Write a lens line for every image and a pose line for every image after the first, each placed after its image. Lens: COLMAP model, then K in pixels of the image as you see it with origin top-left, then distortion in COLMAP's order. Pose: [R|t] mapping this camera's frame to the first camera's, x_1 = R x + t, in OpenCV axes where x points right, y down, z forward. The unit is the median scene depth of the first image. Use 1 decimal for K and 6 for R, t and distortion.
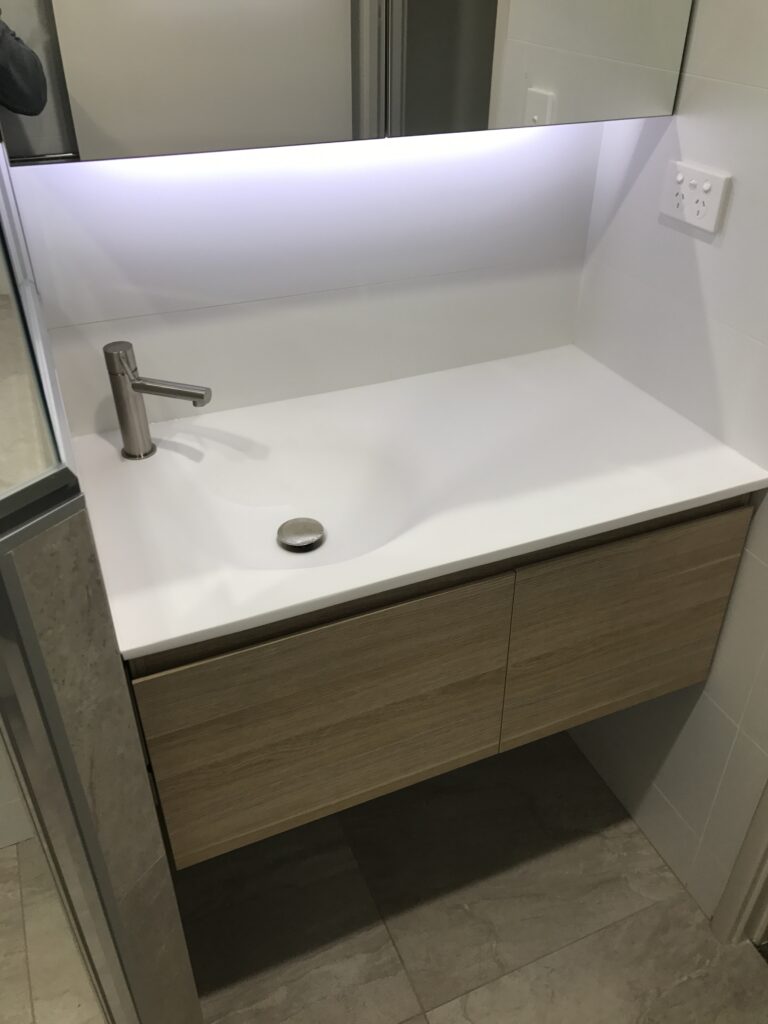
lens RADIAL K [[838.7, 0, 384.4], [0, 838.7, 502.6], [0, 0, 1]] dist [0.044402, -0.053728]
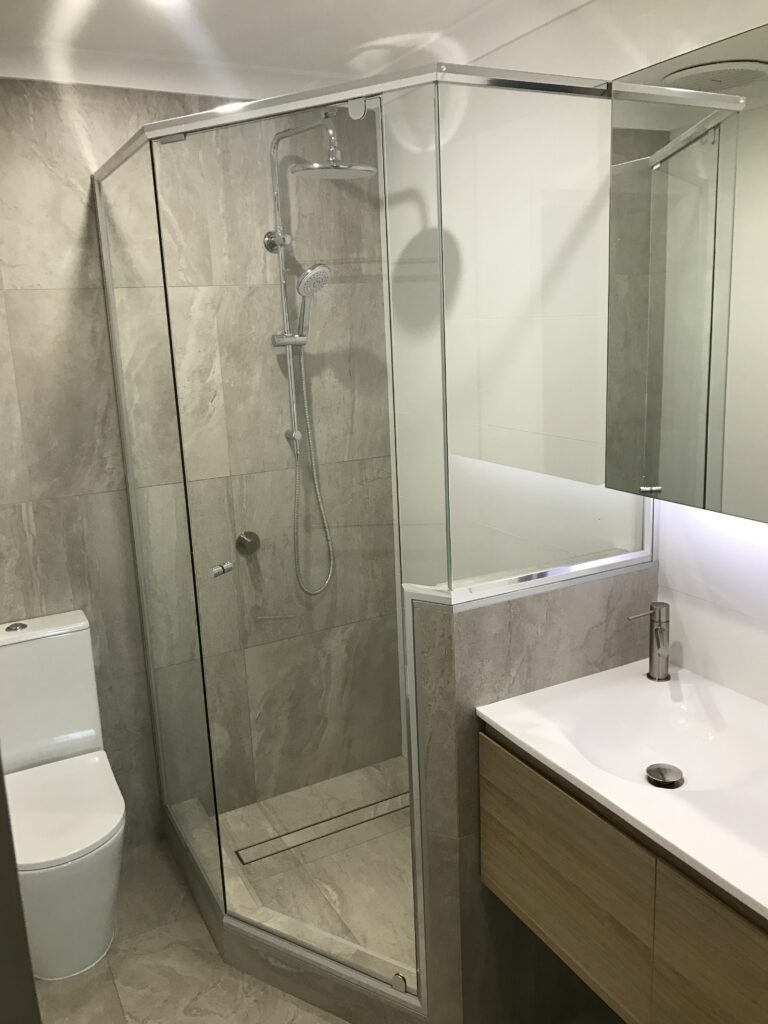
lens RADIAL K [[838.7, 0, 384.7], [0, 838.7, 510.4], [0, 0, 1]] dist [0.044402, -0.053728]
pose [[0.078101, 0.212225, -0.974095, 1.067498], [-0.517393, 0.843824, 0.142360, -0.274284], [0.852176, 0.492871, 0.175707, 0.189547]]
